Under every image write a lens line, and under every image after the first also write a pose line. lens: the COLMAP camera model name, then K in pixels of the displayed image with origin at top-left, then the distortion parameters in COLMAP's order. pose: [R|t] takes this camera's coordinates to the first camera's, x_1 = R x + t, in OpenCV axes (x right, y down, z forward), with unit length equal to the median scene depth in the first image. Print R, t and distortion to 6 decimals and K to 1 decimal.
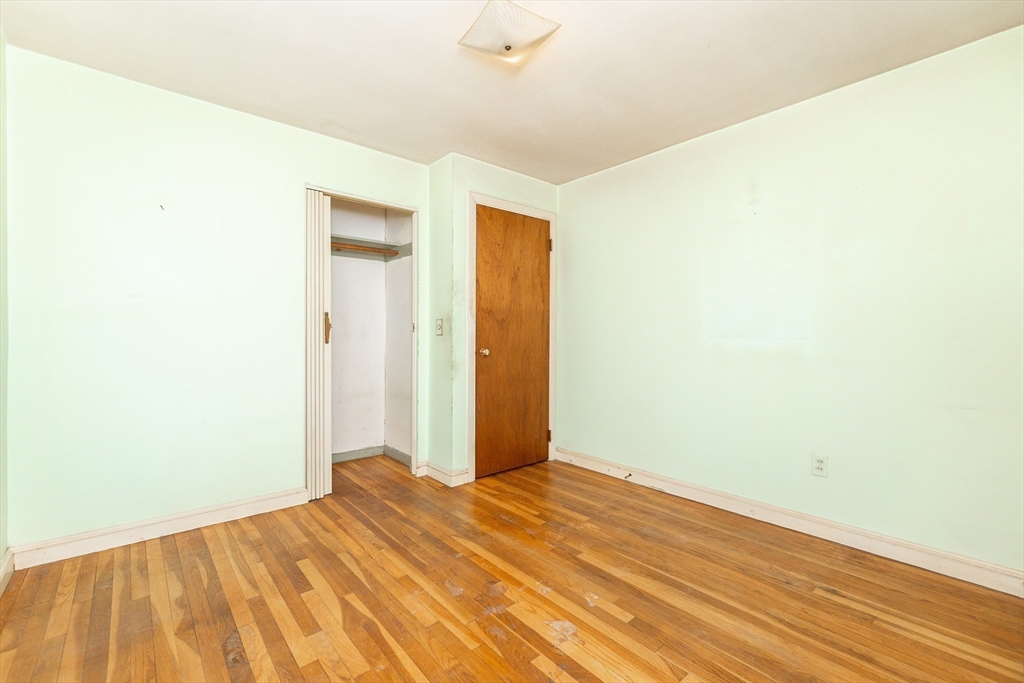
lens RADIAL K [[452.1, 0, 509.0], [0, 452.1, 333.7], [0, 0, 1]] dist [-0.001913, -0.000137]
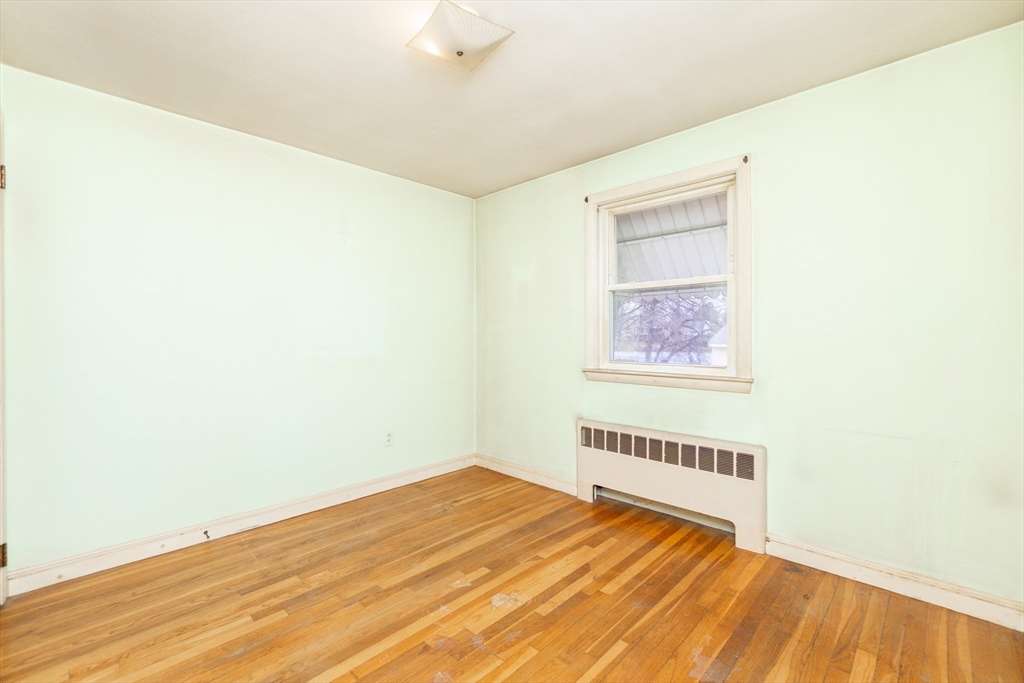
lens RADIAL K [[452.1, 0, 509.0], [0, 452.1, 333.7], [0, 0, 1]] dist [-0.001913, -0.000137]
pose [[-0.115166, -0.000895, 0.993346, -0.815560], [-0.000511, 1.000000, 0.000842, -0.037594], [-0.993346, -0.000411, -0.115166, 0.857407]]
